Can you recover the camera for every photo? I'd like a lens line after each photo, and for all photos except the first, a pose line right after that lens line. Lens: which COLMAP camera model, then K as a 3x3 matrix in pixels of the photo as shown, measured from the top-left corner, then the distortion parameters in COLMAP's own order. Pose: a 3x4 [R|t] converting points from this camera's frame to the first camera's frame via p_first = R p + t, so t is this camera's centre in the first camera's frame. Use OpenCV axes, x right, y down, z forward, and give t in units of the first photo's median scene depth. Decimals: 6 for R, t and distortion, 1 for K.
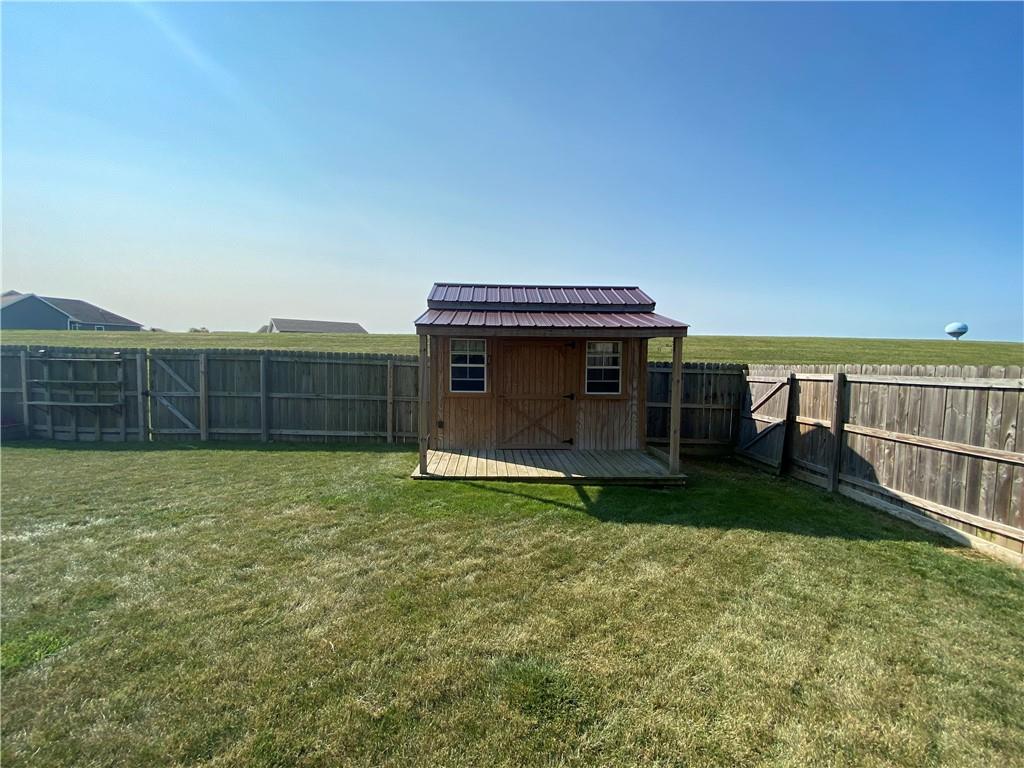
lens RADIAL K [[415.3, 0, 512.9], [0, 415.3, 376.7], [0, 0, 1]] dist [0.002642, -0.000719]
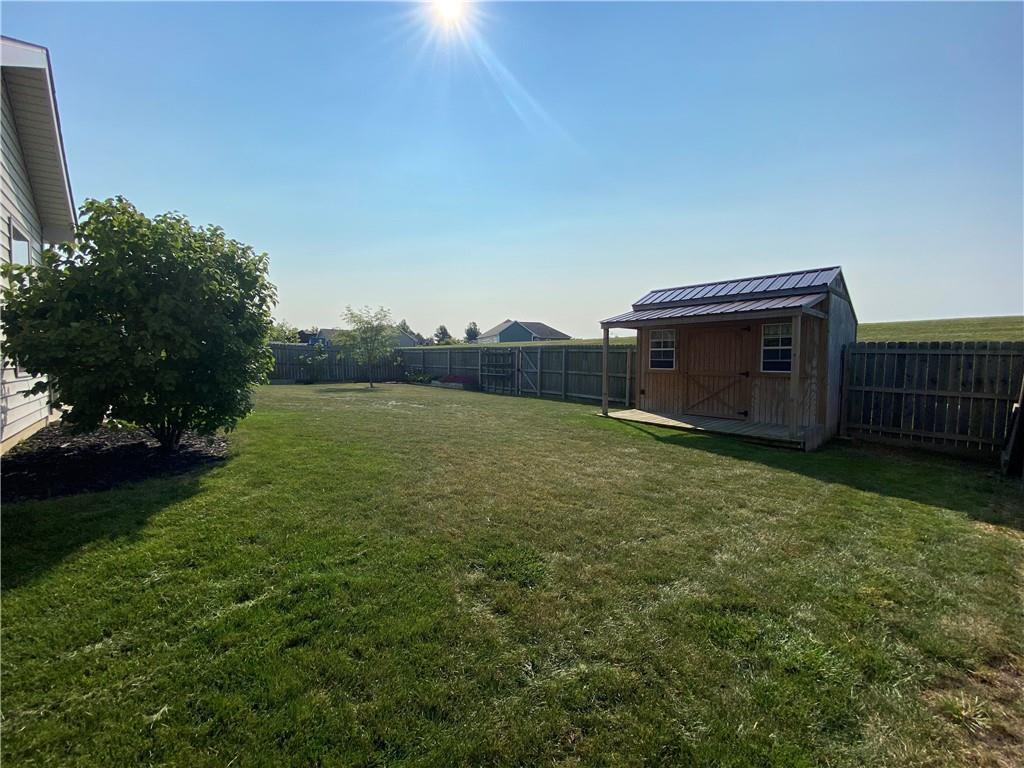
lens RADIAL K [[415.3, 0, 513.0], [0, 415.3, 388.6], [0, 0, 1]] dist [0.002642, -0.000719]
pose [[0.633331, 0.045162, -0.772562, 0.618074], [-0.029339, 0.998979, 0.034346, 0.066906], [0.773325, 0.000914, 0.634010, -0.227961]]
